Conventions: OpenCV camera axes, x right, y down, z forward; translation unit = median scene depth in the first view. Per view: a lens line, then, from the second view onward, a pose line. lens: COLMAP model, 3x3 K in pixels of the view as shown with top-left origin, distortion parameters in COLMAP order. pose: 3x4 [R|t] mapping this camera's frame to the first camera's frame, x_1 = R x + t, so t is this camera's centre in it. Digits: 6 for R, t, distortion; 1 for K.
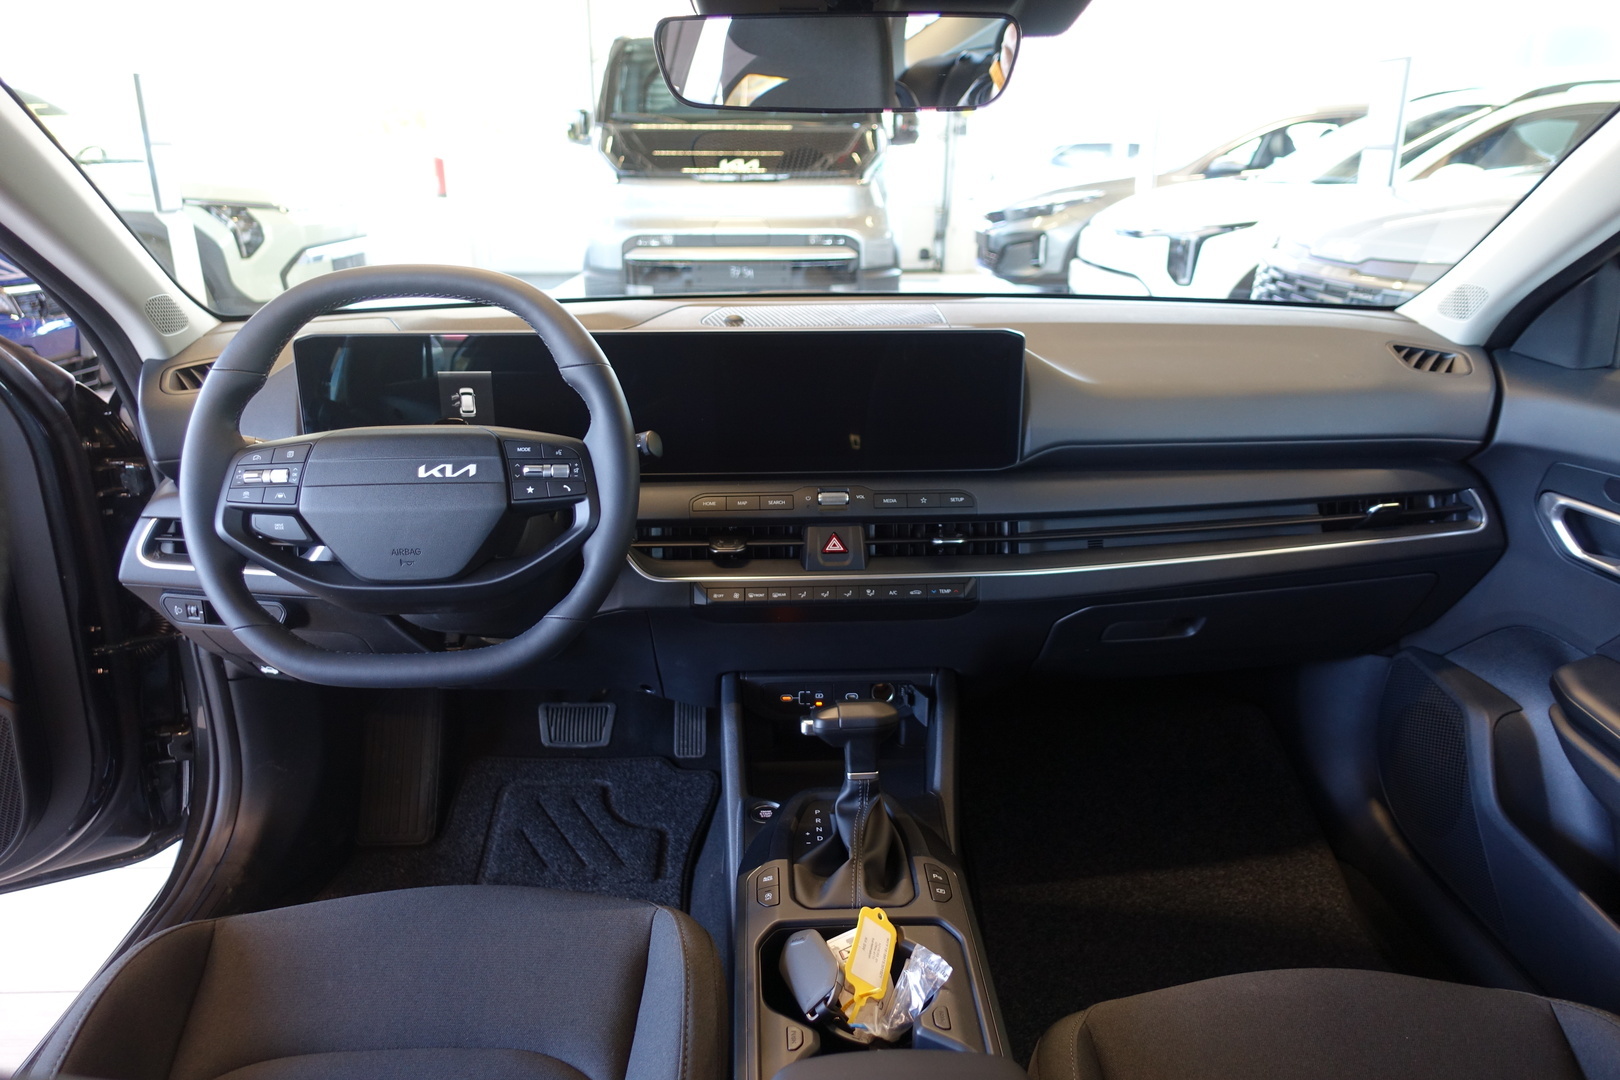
lens RADIAL K [[1117.1, 0, 810.8], [0, 1117.1, 541.9], [0, 0, 1]] dist [-0.003858, 0.001892]
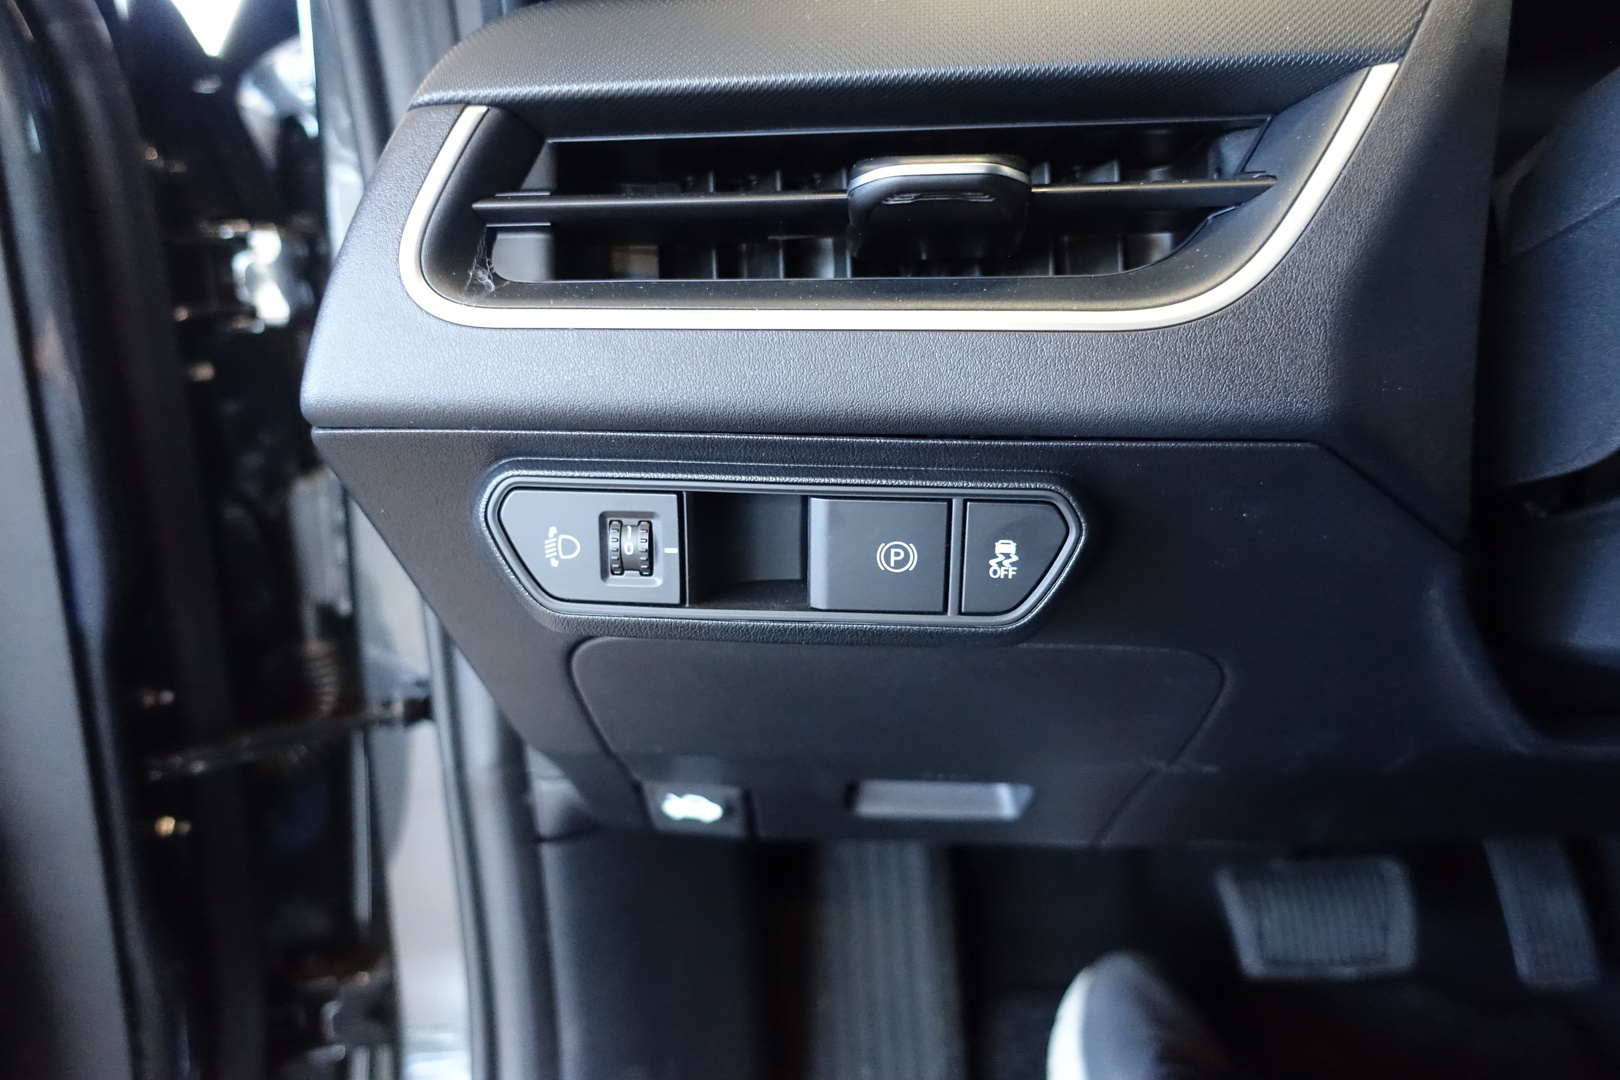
lens RADIAL K [[1088.4, 0, 814.5], [0, 1088.4, 536.7], [0, 0, 1]] dist [-0.010421, -0.003079]
pose [[0.999301, -0.036968, -0.005614, -0.590727], [0.036187, 0.993948, -0.103719, 0.094461], [0.009415, 0.103443, 0.994591, 0.903245]]
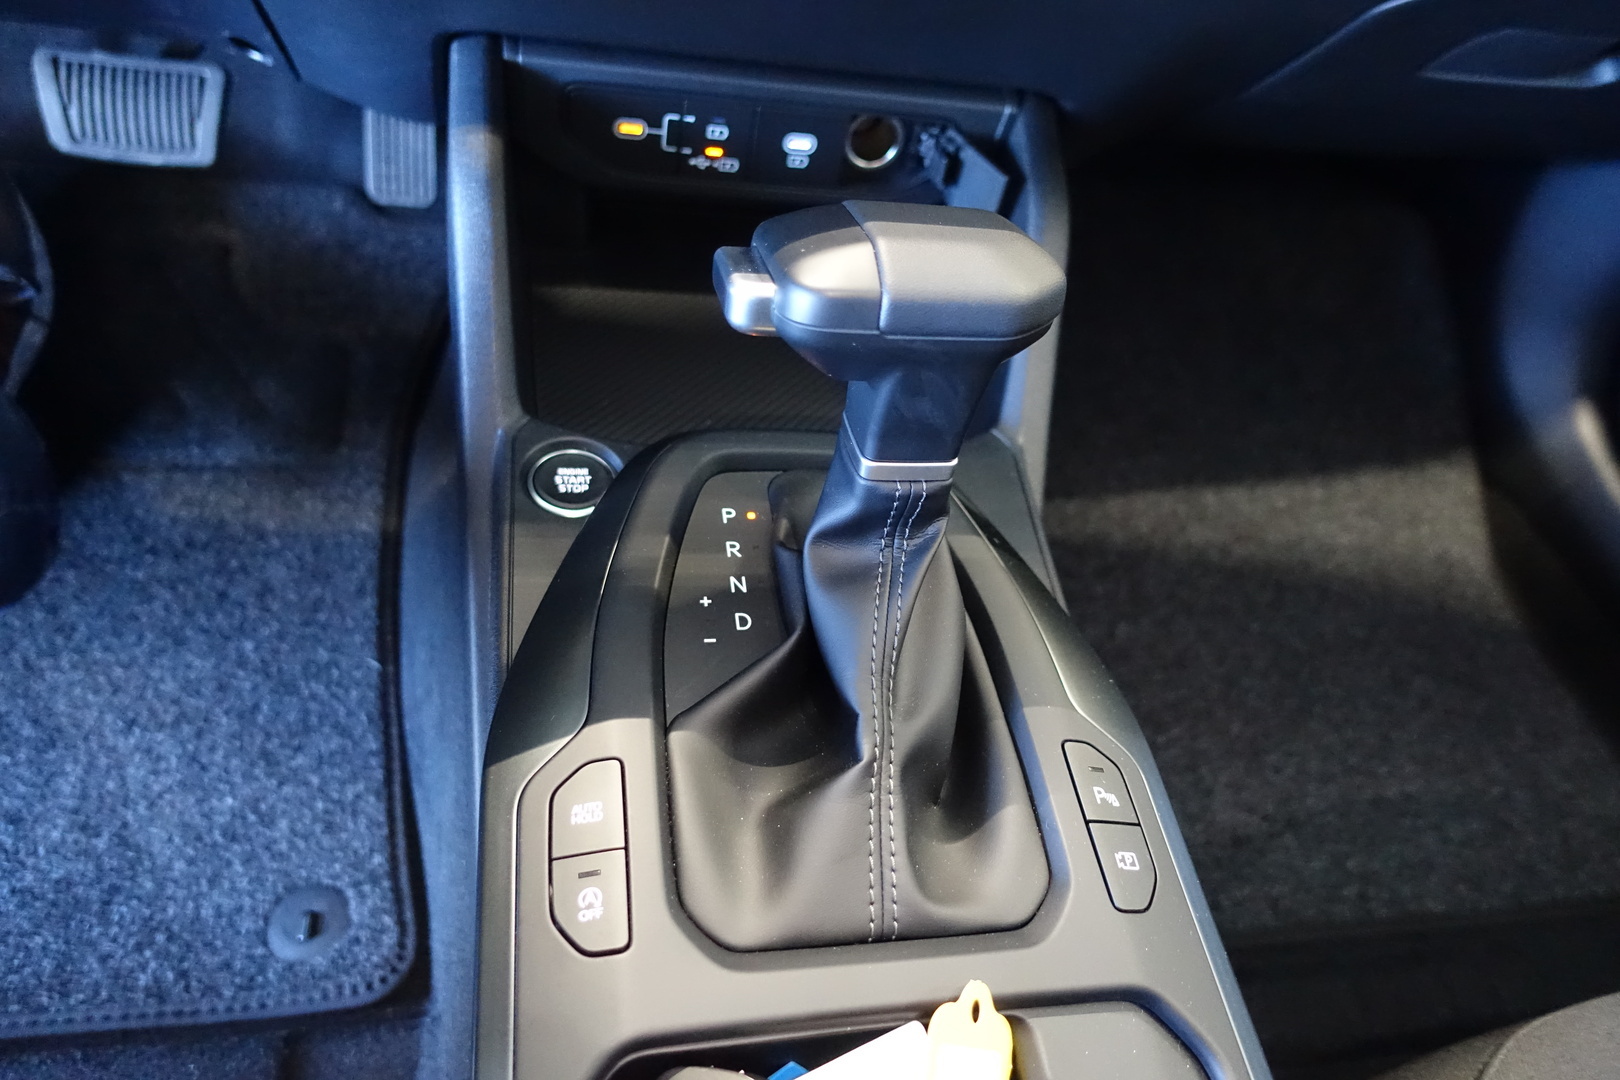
lens RADIAL K [[1110.8, 0, 801.8], [0, 1110.8, 545.7], [0, 0, 1]] dist [-0.004025, -0.001434]
pose [[0.978529, 0.038932, 0.202398, -0.043914], [-0.137695, 0.854184, 0.501407, 0.080486], [-0.153365, -0.518511, 0.841205, 0.752207]]
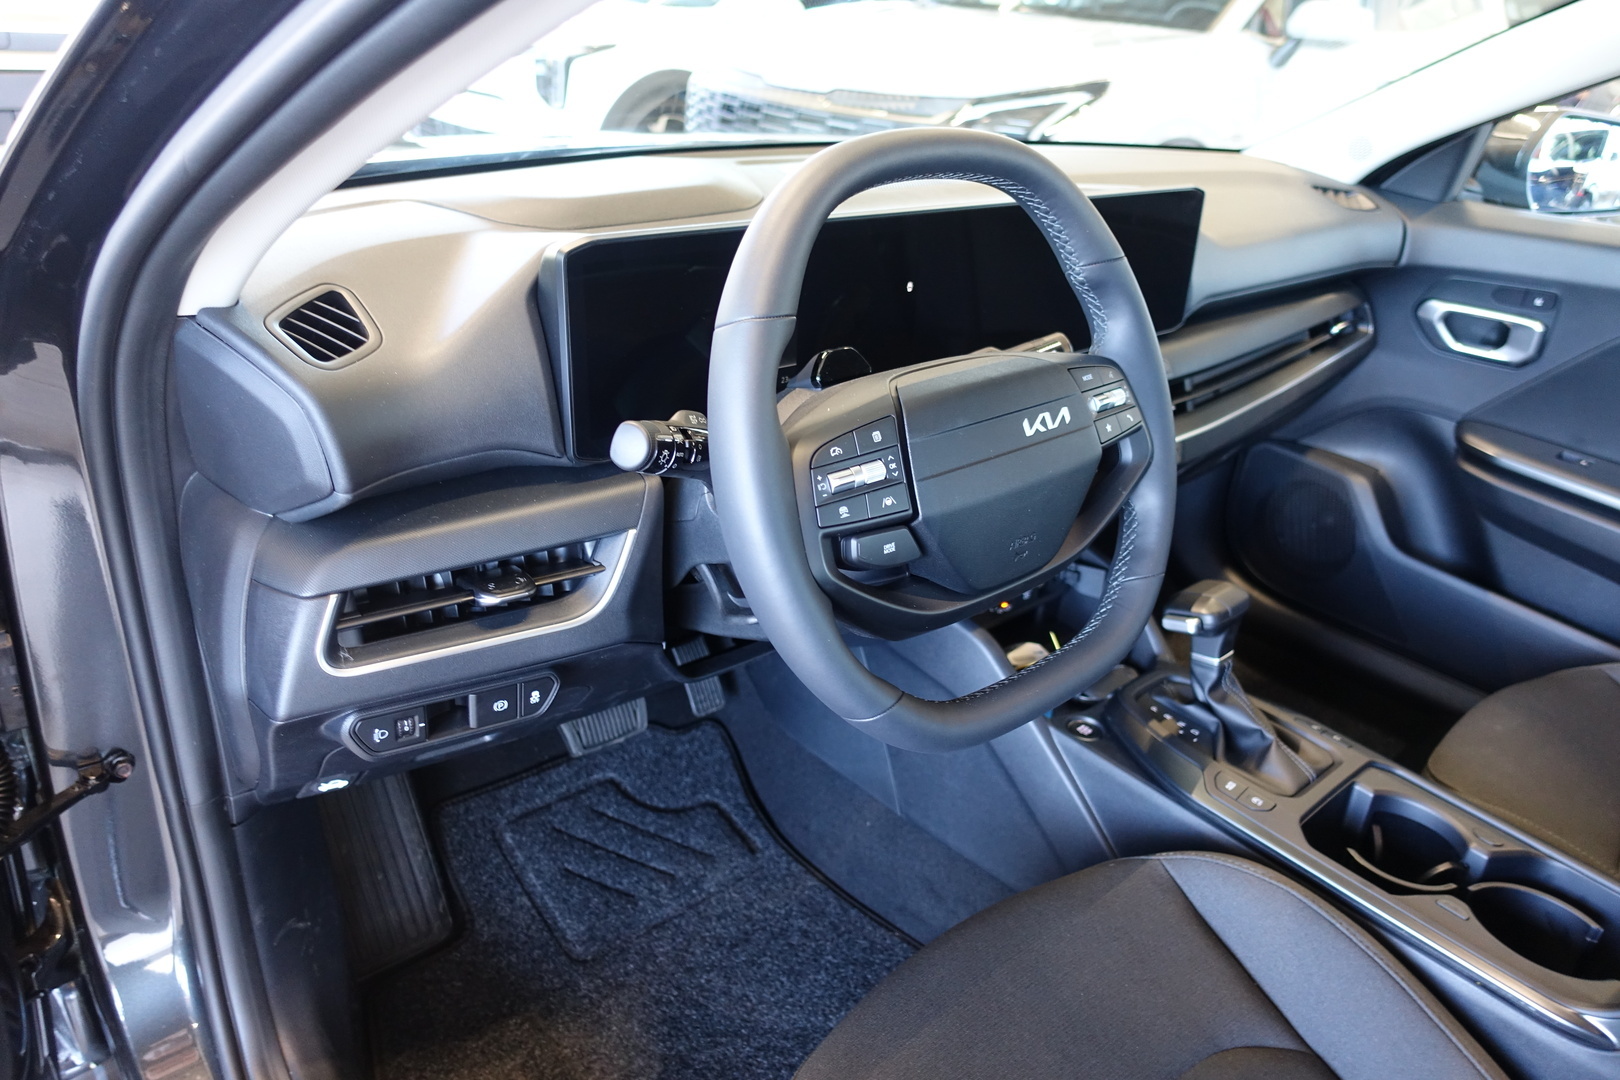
lens RADIAL K [[1117.1, 0, 810.8], [0, 1117.1, 541.9], [0, 0, 1]] dist [-0.003858, 0.001892]
pose [[0.773512, -0.225177, 0.592431, -0.818638], [0.134213, 0.971754, 0.194117, -0.136589], [-0.619408, -0.070639, 0.781885, 0.466747]]
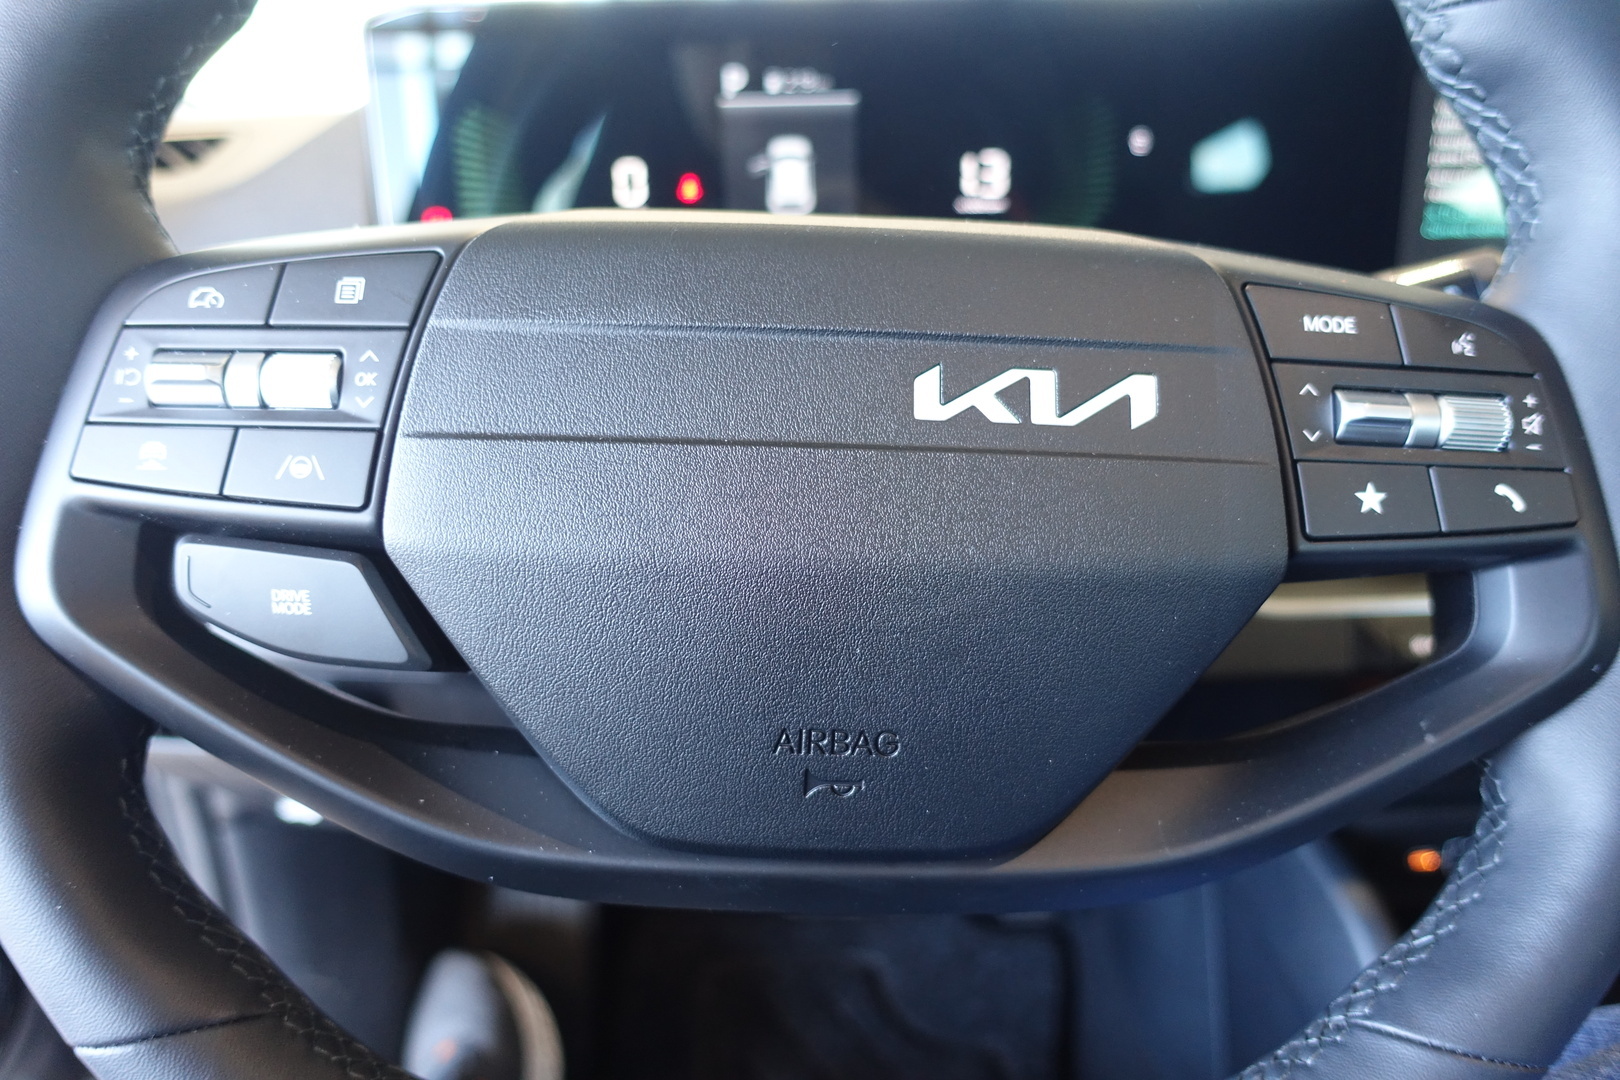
lens RADIAL K [[1117.1, 0, 810.8], [0, 1117.1, 541.9], [0, 0, 1]] dist [-0.003858, 0.001892]
pose [[0.998610, 0.052645, -0.002647, -0.335471], [-0.052430, 0.997208, 0.053174, -0.040065], [0.005439, -0.052961, 0.998582, 0.699733]]
